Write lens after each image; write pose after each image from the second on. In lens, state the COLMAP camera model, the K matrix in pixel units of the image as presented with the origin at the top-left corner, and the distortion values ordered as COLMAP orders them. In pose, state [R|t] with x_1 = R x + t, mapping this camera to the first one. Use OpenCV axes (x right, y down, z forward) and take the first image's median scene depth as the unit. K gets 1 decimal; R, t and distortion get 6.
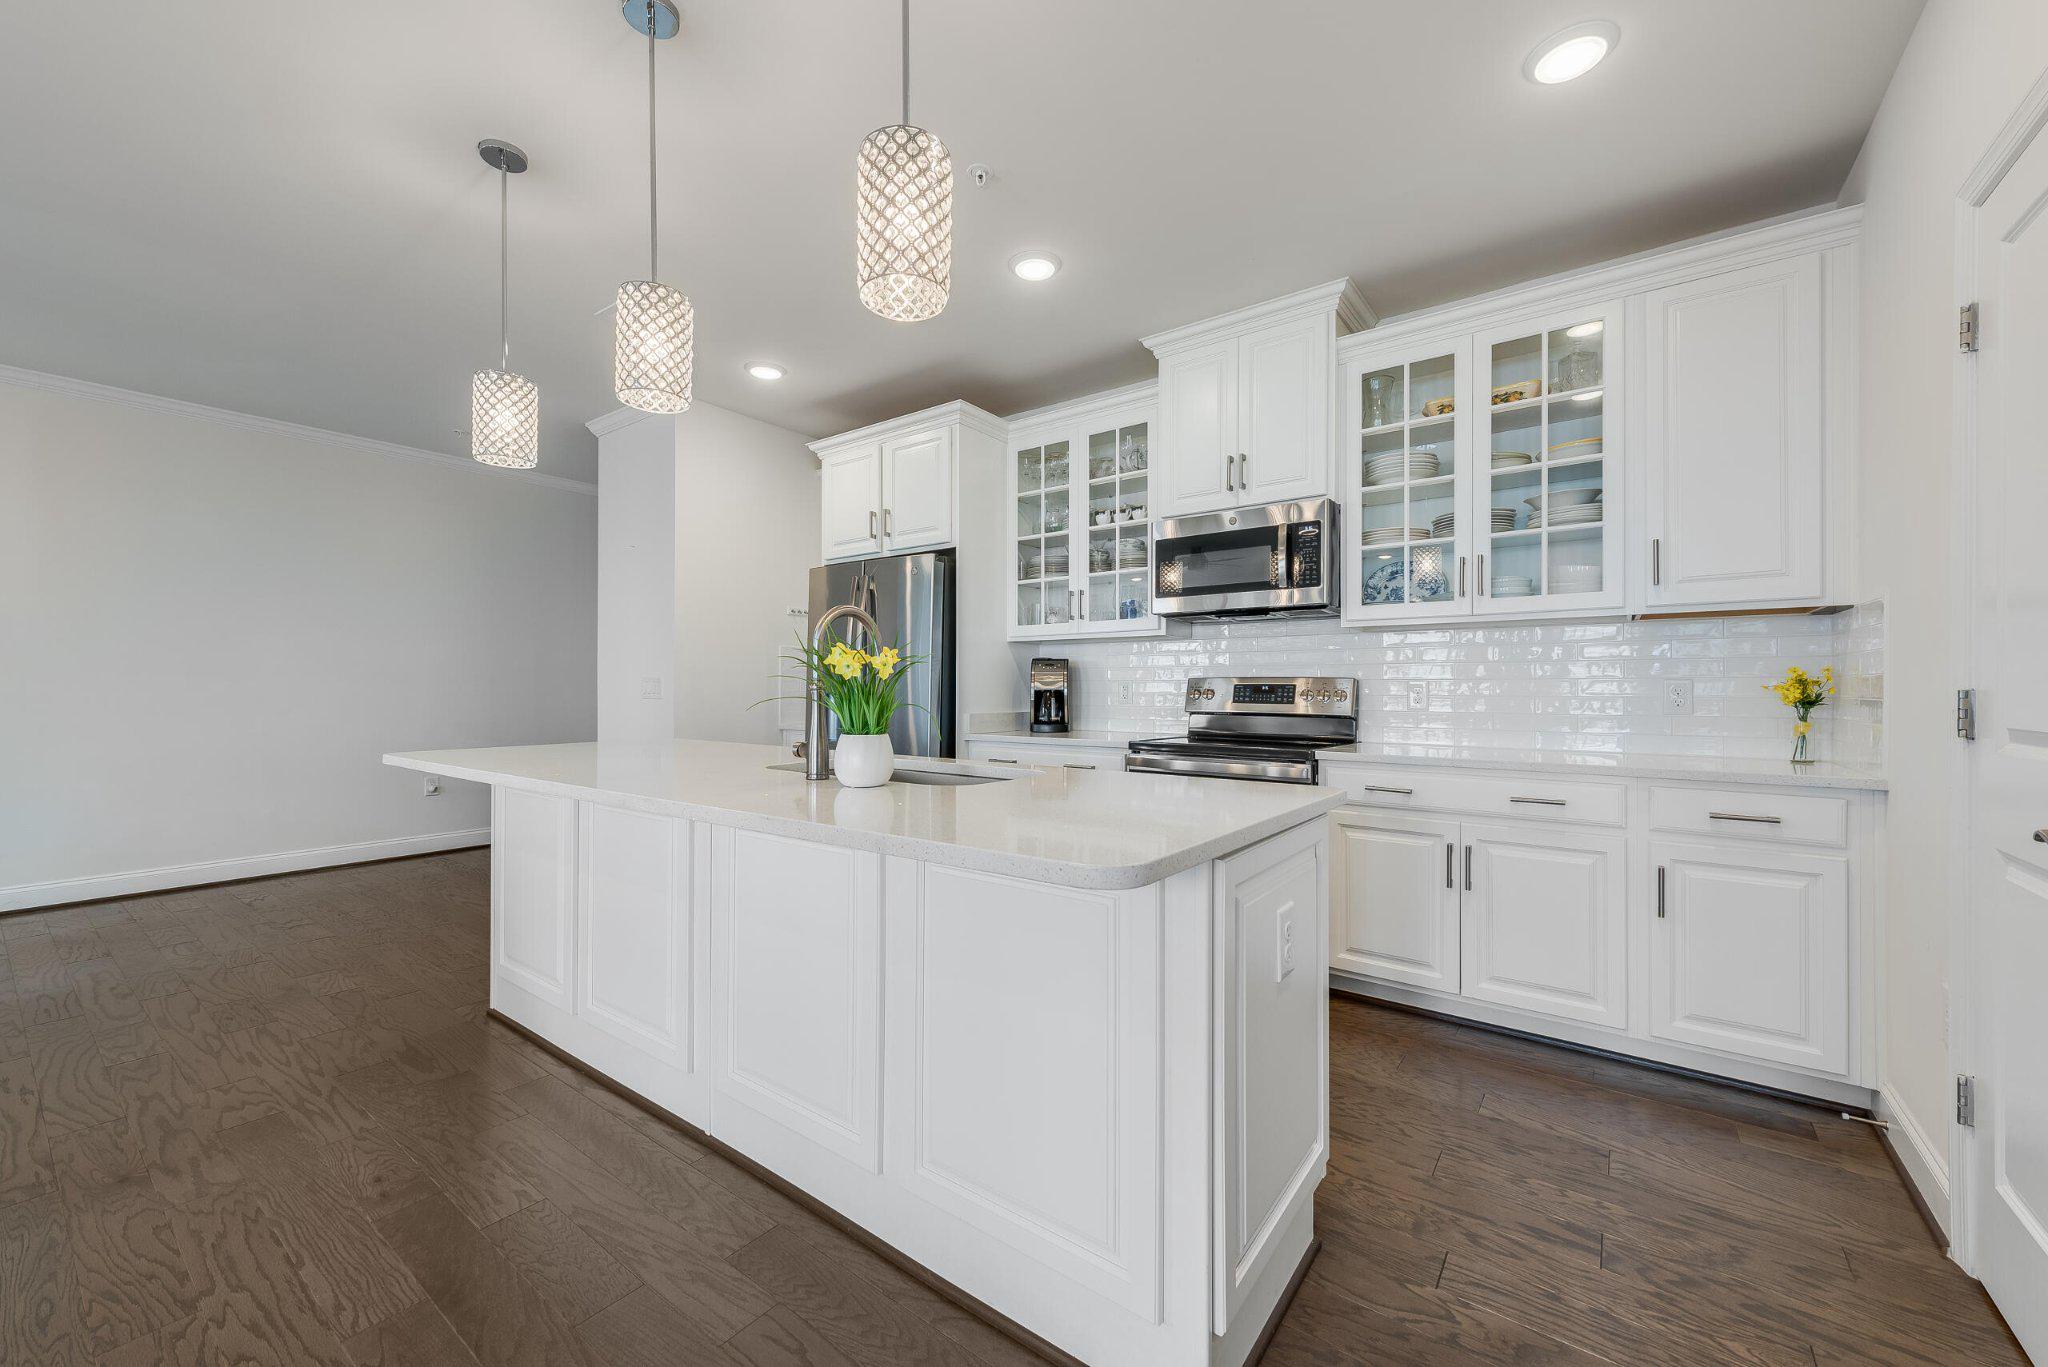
lens RADIAL K [[800.1, 0, 1017.1], [0, 800.1, 685.7], [0, 0, 1]] dist [0.015495, -0.004545]
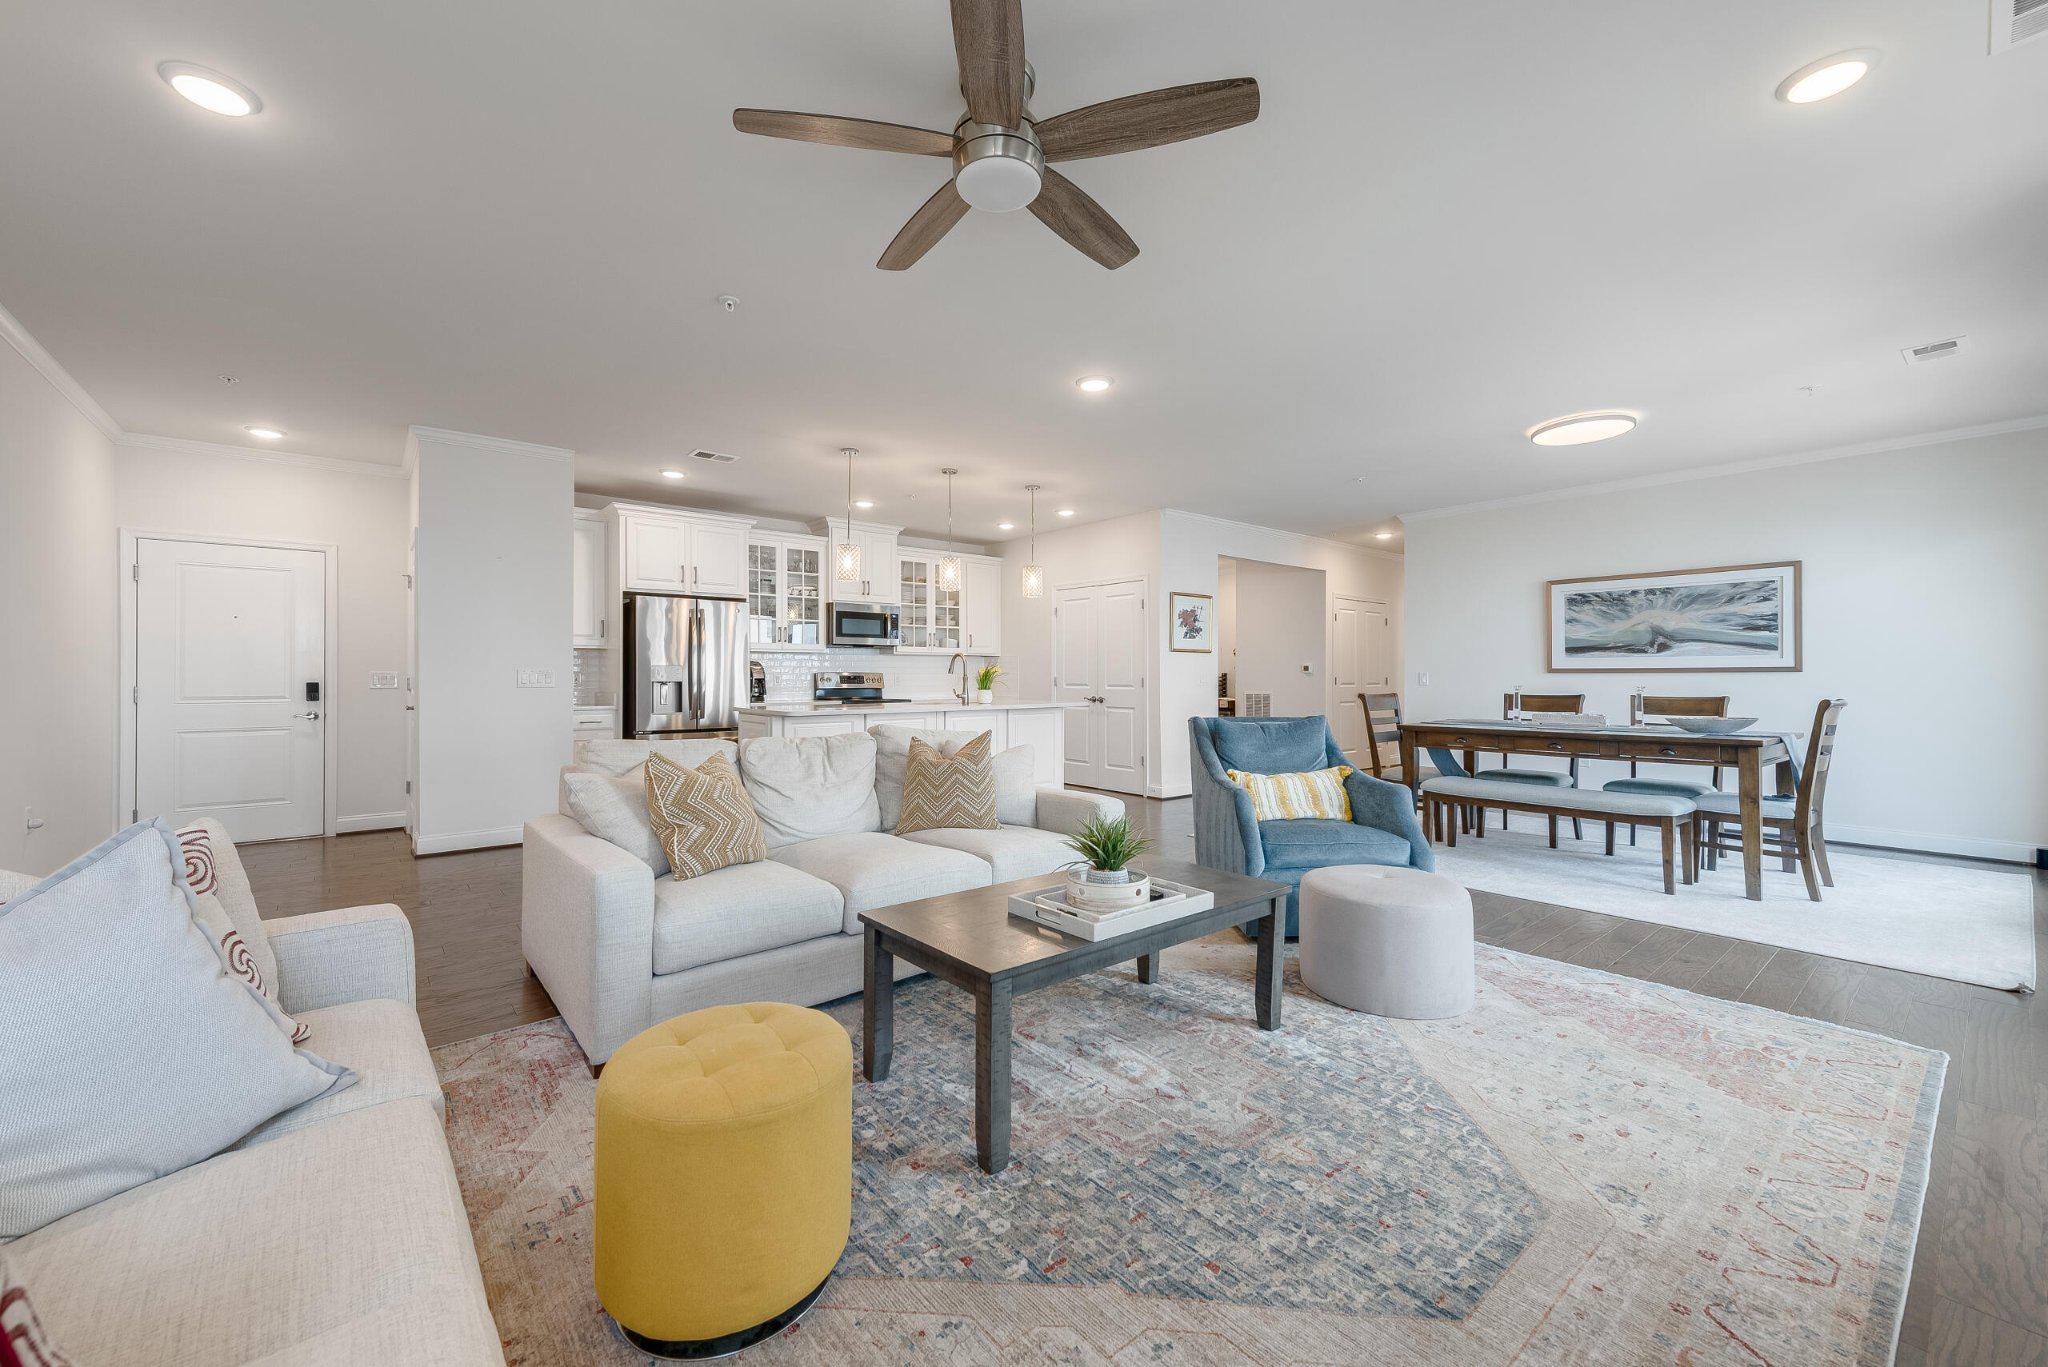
lens RADIAL K [[800.1, 0, 1019.9], [0, 800.1, 673.7], [0, 0, 1]] dist [0.015495, -0.004545]
pose [[0.234315, 0.000468, 0.972161, -2.073343], [-0.002708, 0.999996, 0.000172, -0.009657], [-0.972157, -0.002673, 0.234316, -0.018081]]
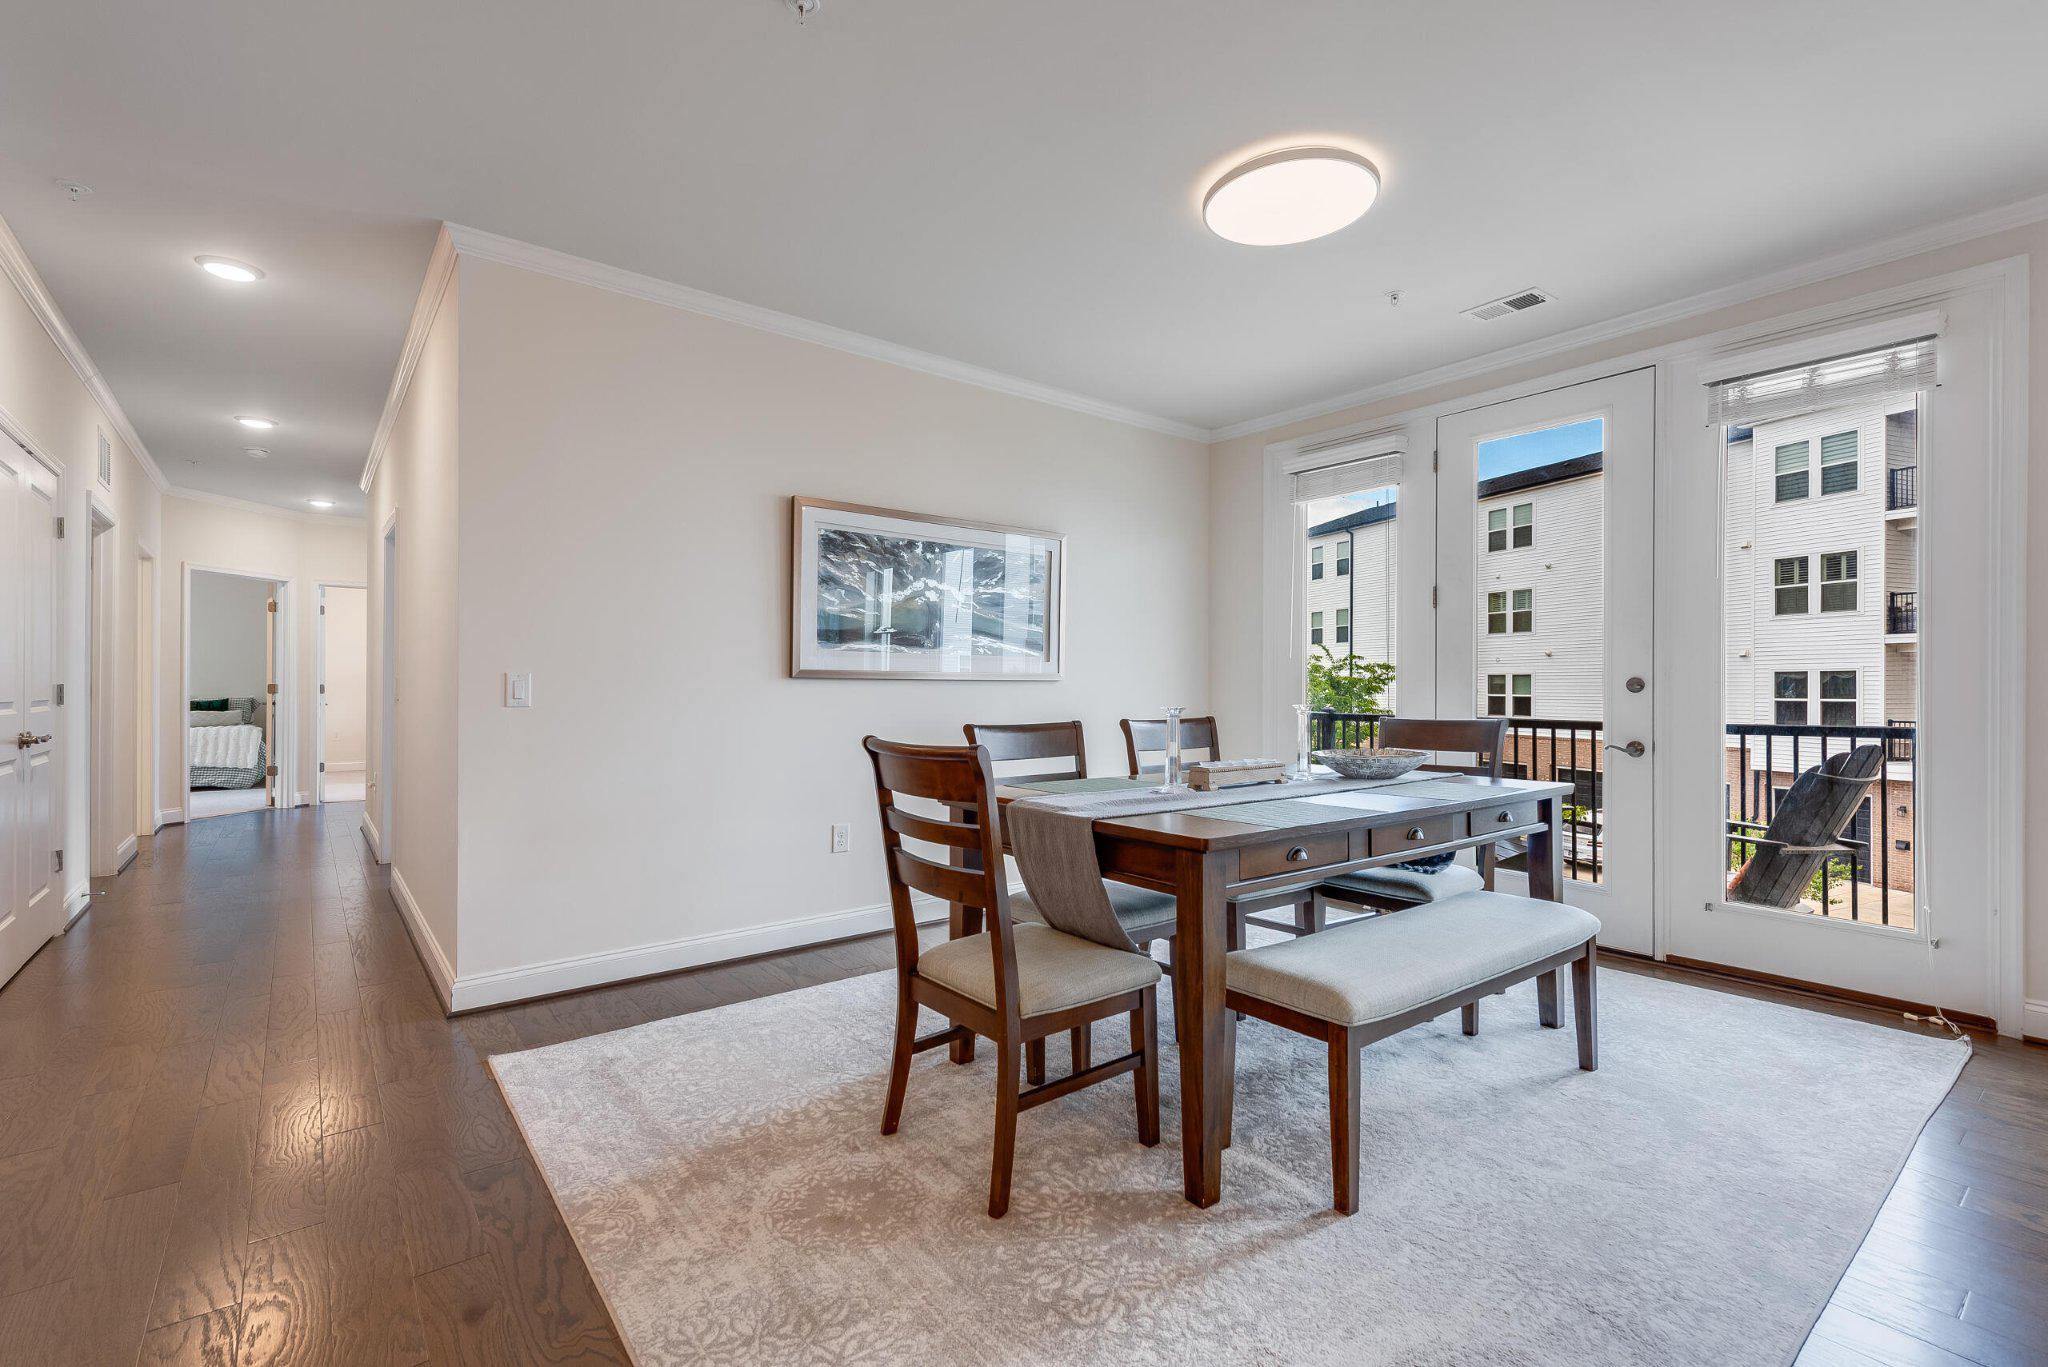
lens RADIAL K [[913.2, 0, 1019.4], [0, 913.2, 685.8], [0, 0, 1]] dist [0.018339, -0.005445]
pose [[-0.967334, -0.007089, 0.253406, -0.260839], [-0.008192, 0.999961, -0.003296, -0.003143], [-0.253373, -0.005265, -0.967354, 0.229584]]
